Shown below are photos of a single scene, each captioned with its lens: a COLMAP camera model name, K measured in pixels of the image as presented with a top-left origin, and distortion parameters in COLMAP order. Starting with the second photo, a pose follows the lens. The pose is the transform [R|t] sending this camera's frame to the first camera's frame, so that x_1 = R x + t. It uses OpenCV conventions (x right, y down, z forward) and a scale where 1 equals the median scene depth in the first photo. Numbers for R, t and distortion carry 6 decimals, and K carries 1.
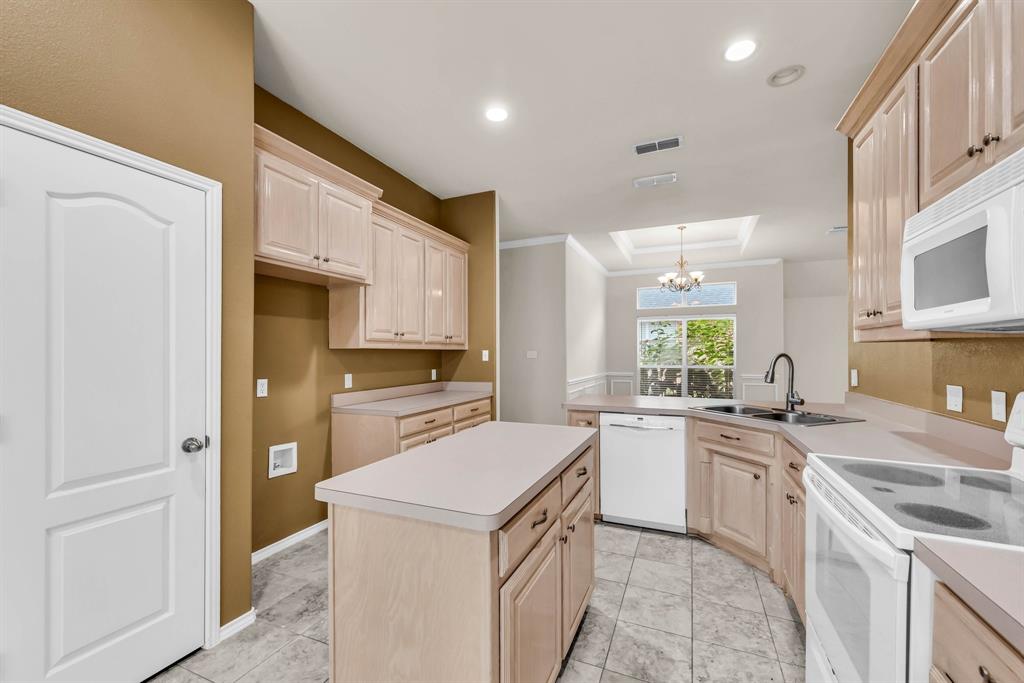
lens RADIAL K [[408.7, 0, 513.7], [0, 408.7, 347.7], [0, 0, 1]] dist [-0.000299, -0.000198]
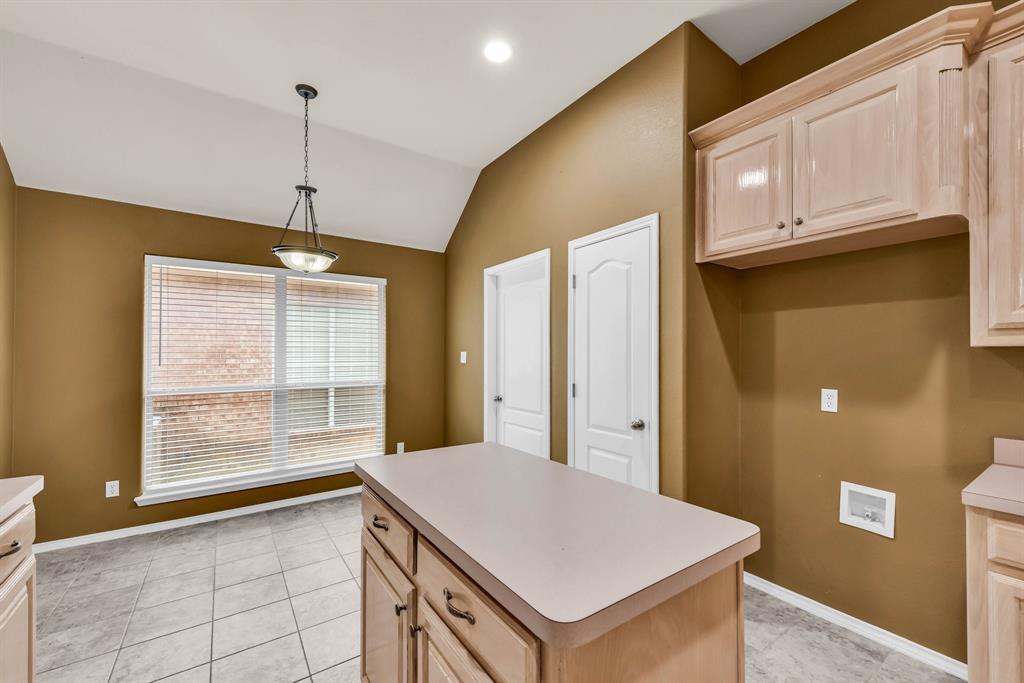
lens RADIAL K [[408.7, 0, 513.7], [0, 408.7, 347.7], [0, 0, 1]] dist [-0.000299, -0.000198]
pose [[-0.527541, -0.014050, -0.849414, 0.385560], [0.006843, 0.999761, -0.020787, 0.010803], [0.849502, -0.016778, -0.527318, 0.948978]]
